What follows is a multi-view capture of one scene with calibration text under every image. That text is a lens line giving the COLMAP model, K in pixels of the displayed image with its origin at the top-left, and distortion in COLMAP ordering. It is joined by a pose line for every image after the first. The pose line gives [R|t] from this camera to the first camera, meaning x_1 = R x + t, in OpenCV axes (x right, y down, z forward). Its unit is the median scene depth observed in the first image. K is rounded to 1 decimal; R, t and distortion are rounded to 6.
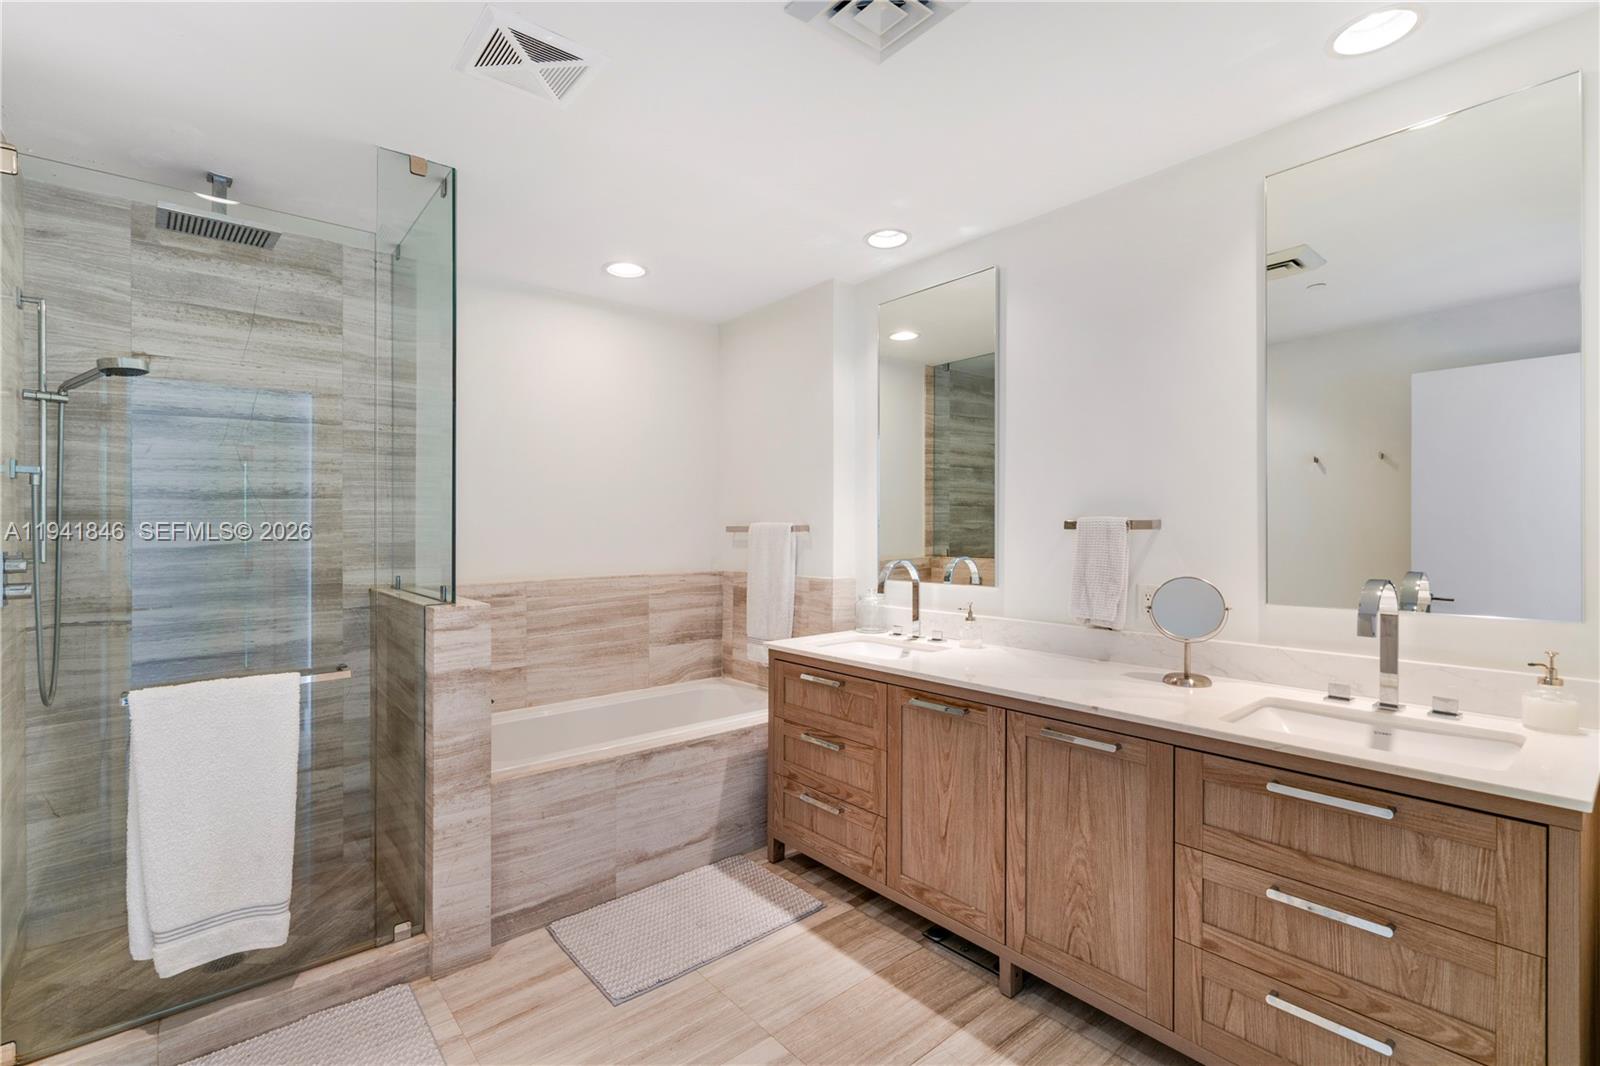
lens RADIAL K [[721.9, 0, 829.7], [0, 721.9, 525.6], [0, 0, 1]] dist [0.000537, 0.000649]
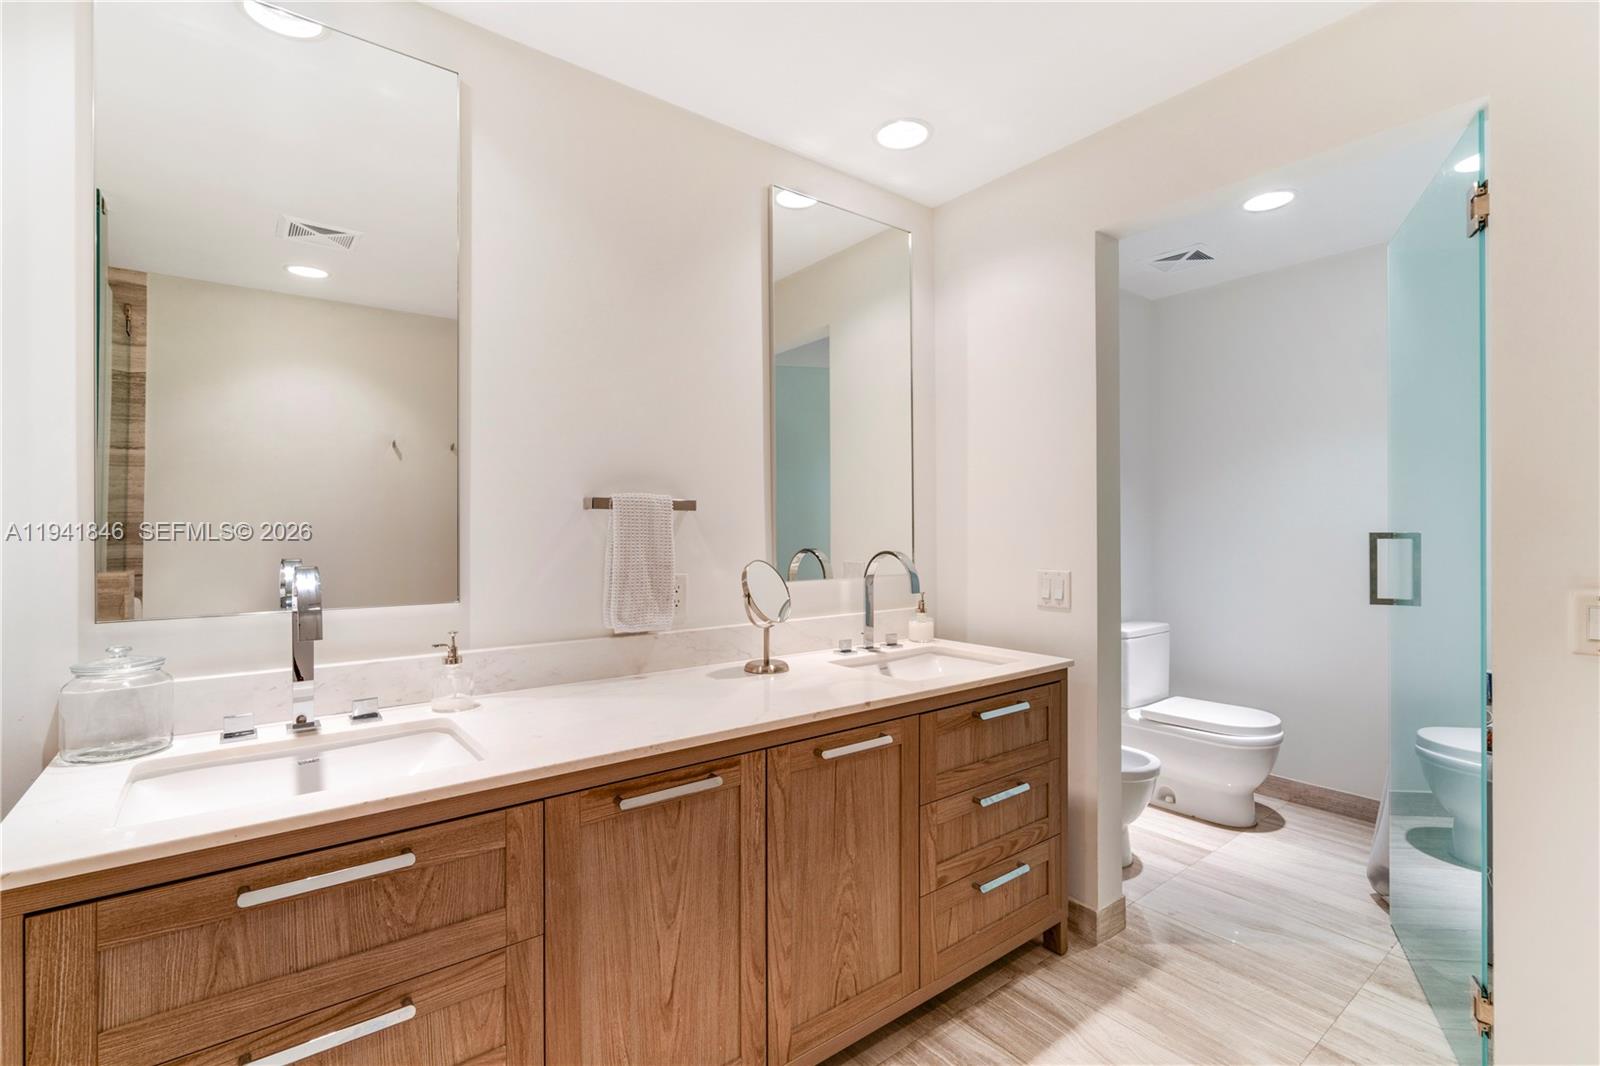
lens RADIAL K [[706.4, 0, 818.7], [0, 706.4, 532.4], [0, 0, 1]] dist [-0.004072, 0.000070]
pose [[0.073536, 0.003849, 0.997285, -0.435747], [-0.002475, 0.999990, -0.003677, 0.036876], [-0.997289, -0.002198, 0.073545, 0.844940]]
